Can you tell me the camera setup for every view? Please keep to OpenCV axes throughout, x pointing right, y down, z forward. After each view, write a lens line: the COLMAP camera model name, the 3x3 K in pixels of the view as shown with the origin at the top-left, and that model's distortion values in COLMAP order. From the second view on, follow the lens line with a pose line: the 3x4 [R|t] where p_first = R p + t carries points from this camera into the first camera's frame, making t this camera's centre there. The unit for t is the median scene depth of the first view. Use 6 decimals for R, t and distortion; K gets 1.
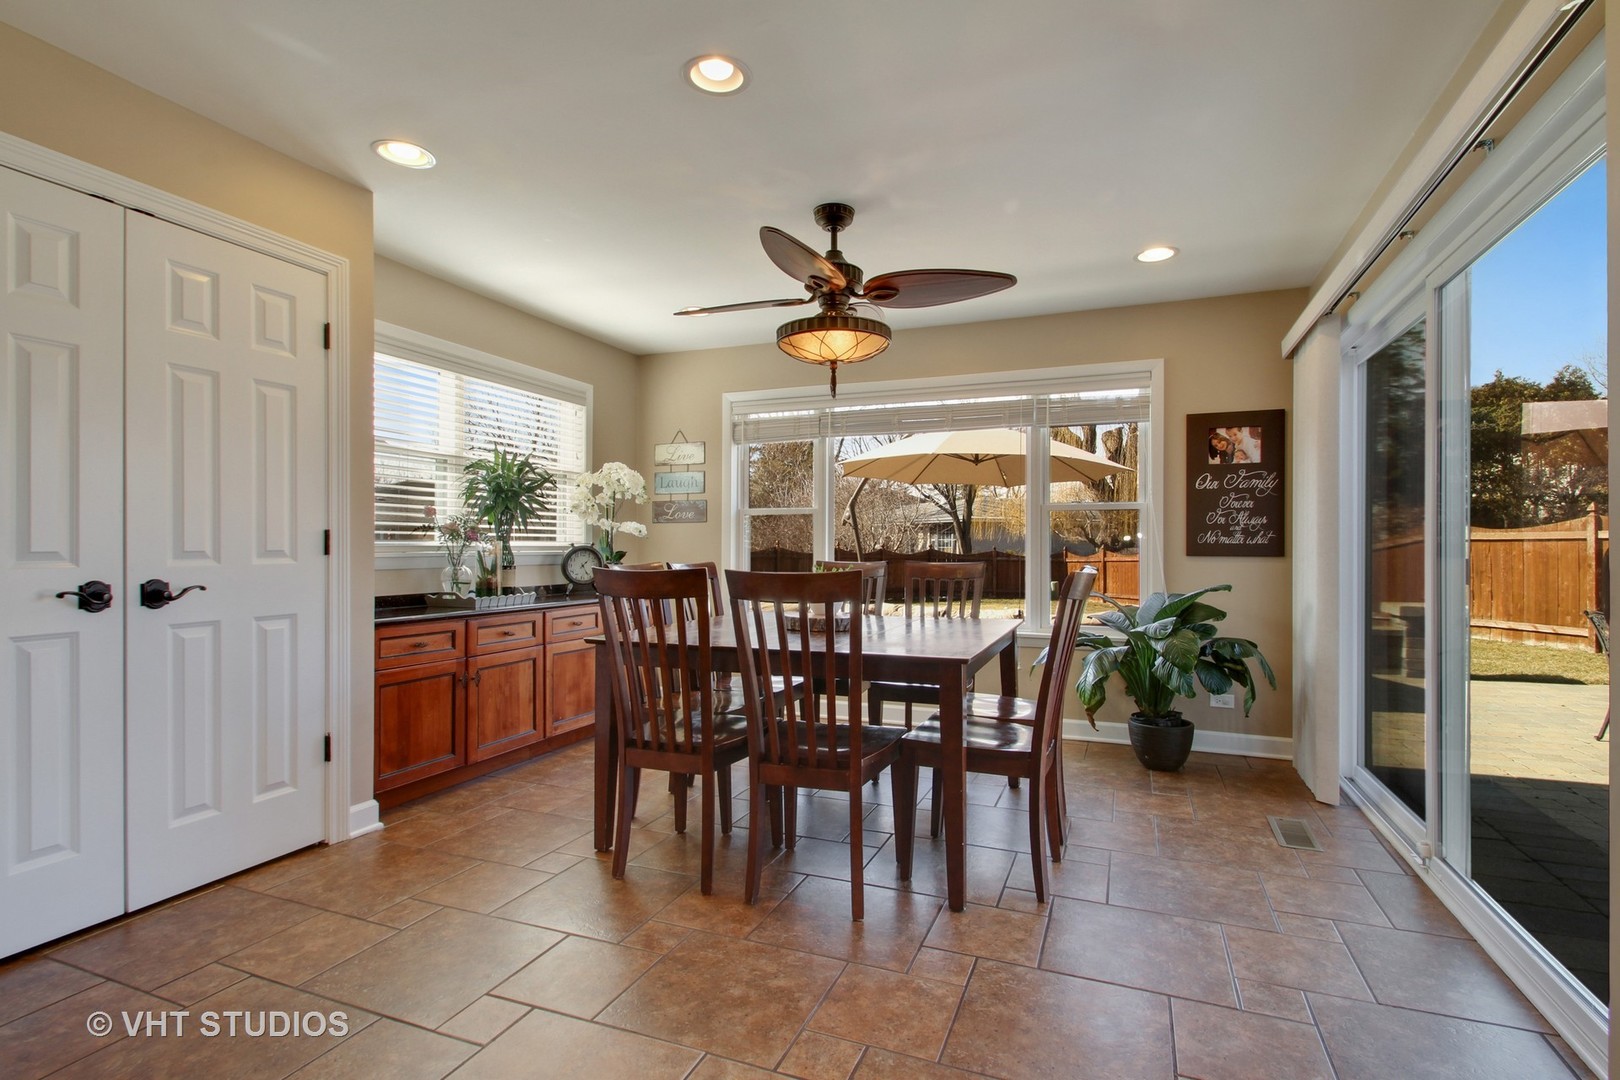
lens RADIAL K [[773.4, 0, 808.8], [0, 773.4, 548.4], [0, 0, 1]] dist [-0.004043, -0.002916]
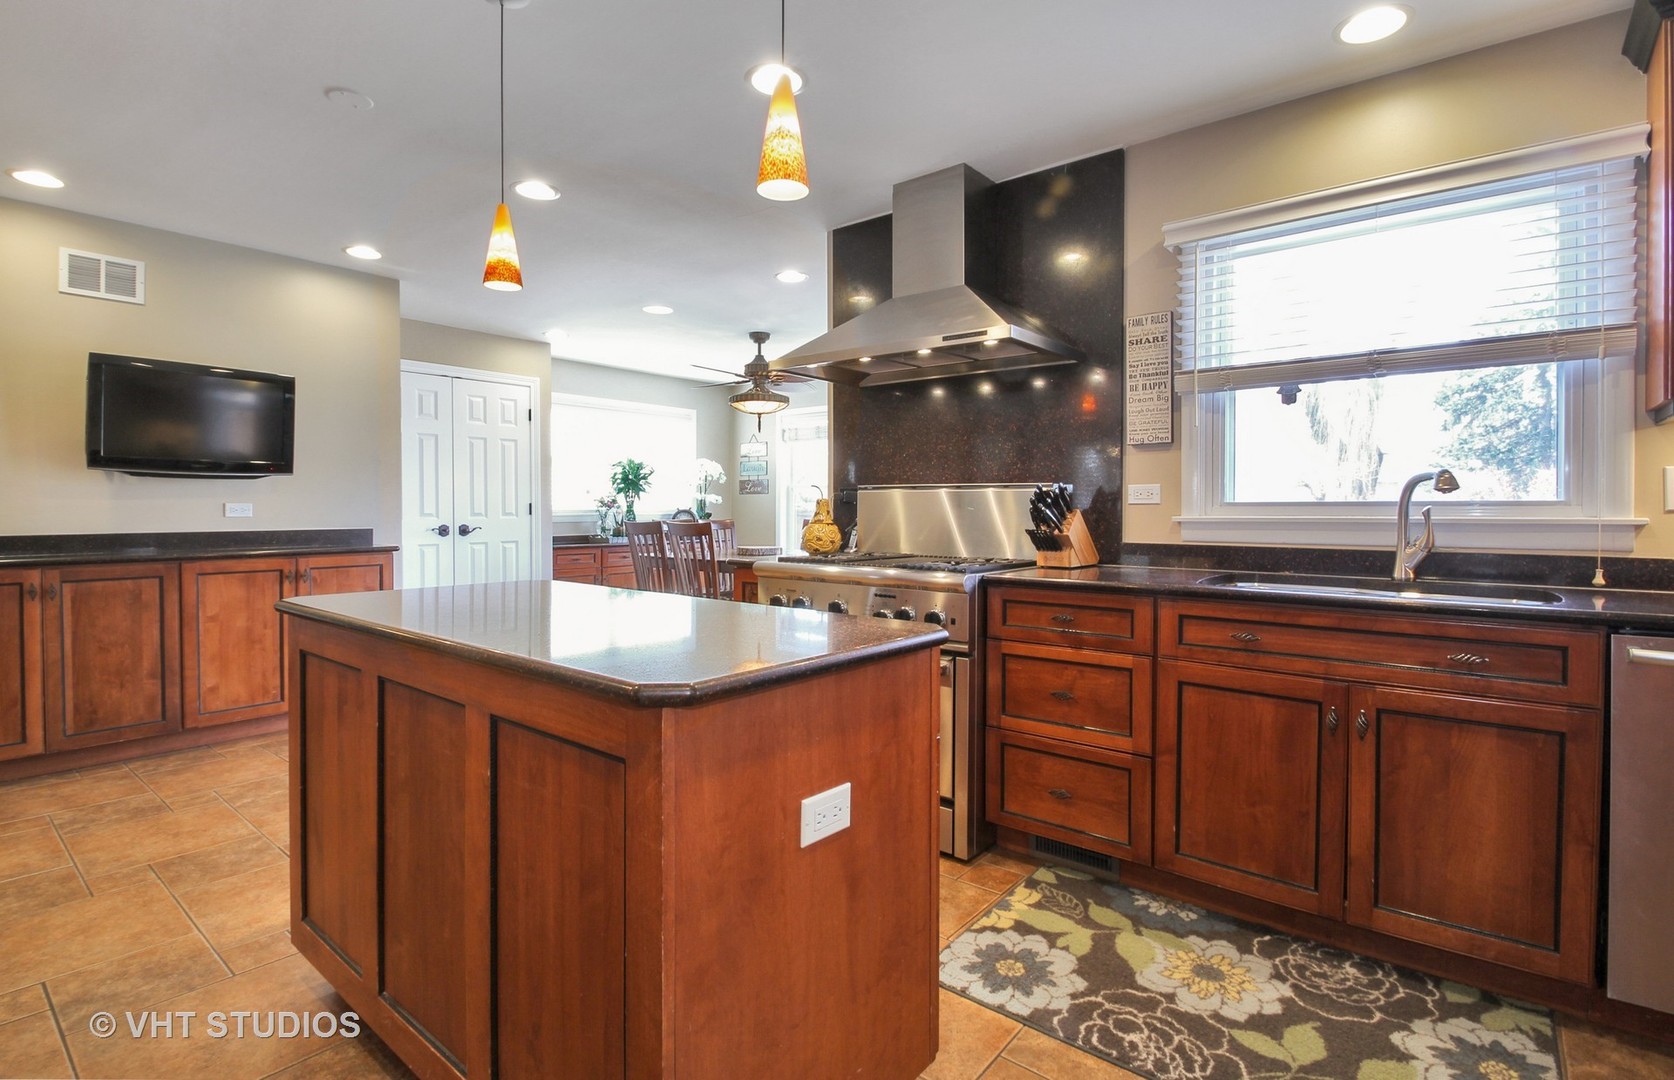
lens RADIAL K [[789.9, 0, 831.9], [0, 789.9, 519.6], [0, 0, 1]] dist [-0.016301, -0.003459]
pose [[0.954760, 0.003322, -0.297359, 0.633621], [0.000934, 0.999899, 0.014170, -0.006156], [0.297376, -0.013807, 0.954661, -0.652294]]
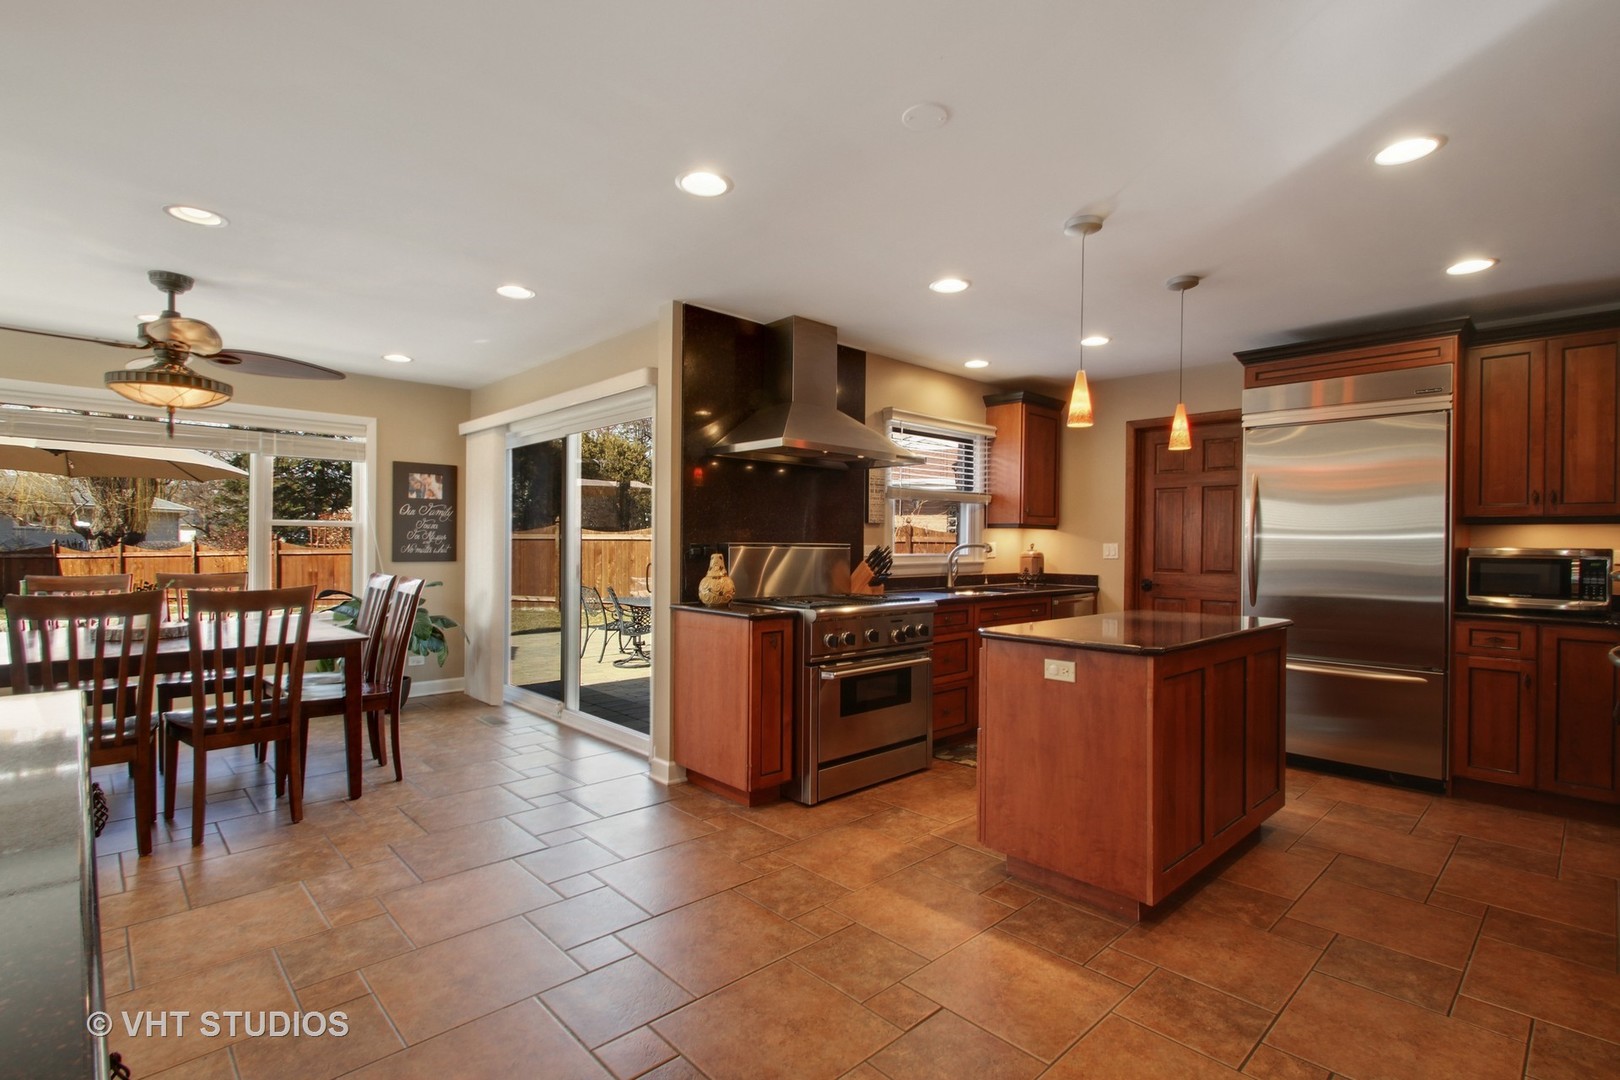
lens RADIAL K [[773.4, 0, 800.8], [0, 773.4, 548.9], [0, 0, 1]] dist [-0.004043, -0.002916]
pose [[0.421642, -0.008971, 0.906718, -0.525537], [-0.004834, 0.999915, 0.012141, -0.038032], [-0.906749, -0.009502, 0.421563, -0.296685]]
